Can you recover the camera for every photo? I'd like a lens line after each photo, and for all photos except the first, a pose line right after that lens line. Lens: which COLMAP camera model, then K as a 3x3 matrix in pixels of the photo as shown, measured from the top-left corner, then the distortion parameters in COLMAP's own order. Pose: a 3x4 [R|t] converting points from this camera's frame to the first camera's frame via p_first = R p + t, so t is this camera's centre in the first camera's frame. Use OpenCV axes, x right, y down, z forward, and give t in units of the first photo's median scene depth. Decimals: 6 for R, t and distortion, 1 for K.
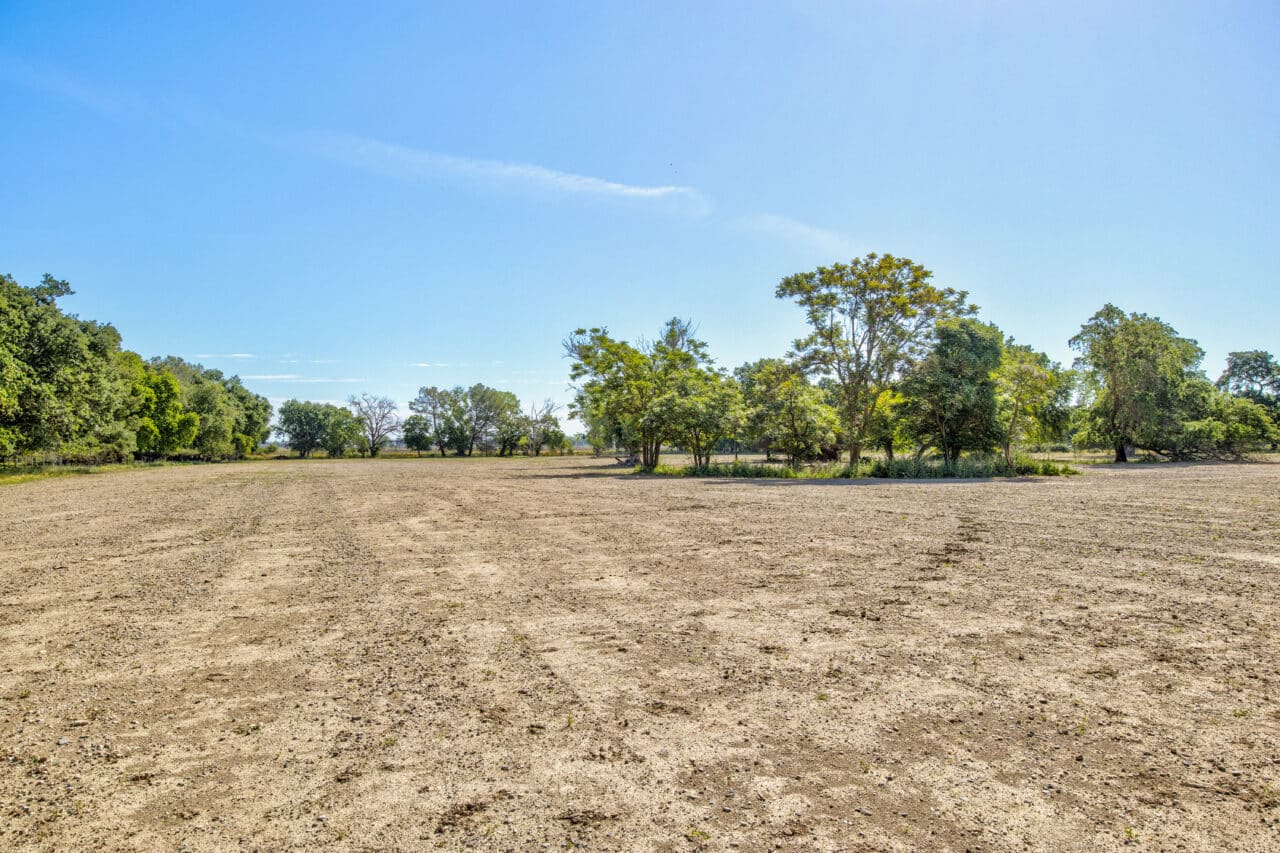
lens RADIAL K [[801.3, 0, 636.7], [0, 801.3, 432.5], [0, 0, 1]] dist [0.002693, 0.001997]
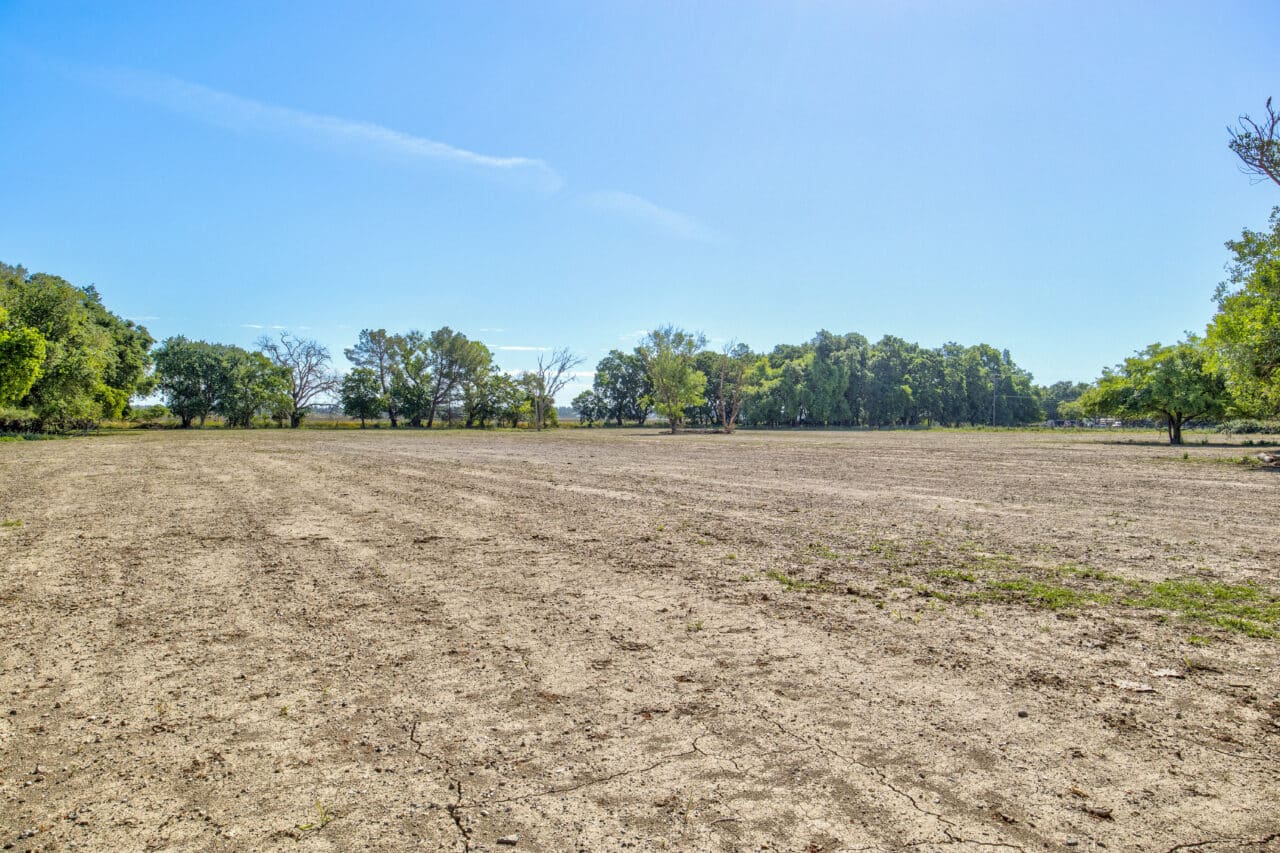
lens RADIAL K [[801.3, 0, 644.2], [0, 801.3, 419.8], [0, 0, 1]] dist [0.002693, 0.001997]
pose [[0.981832, 0.015380, 0.189130, -0.165183], [-0.018769, 0.999693, 0.016144, 0.007517], [-0.188824, -0.019401, 0.981819, 0.268881]]
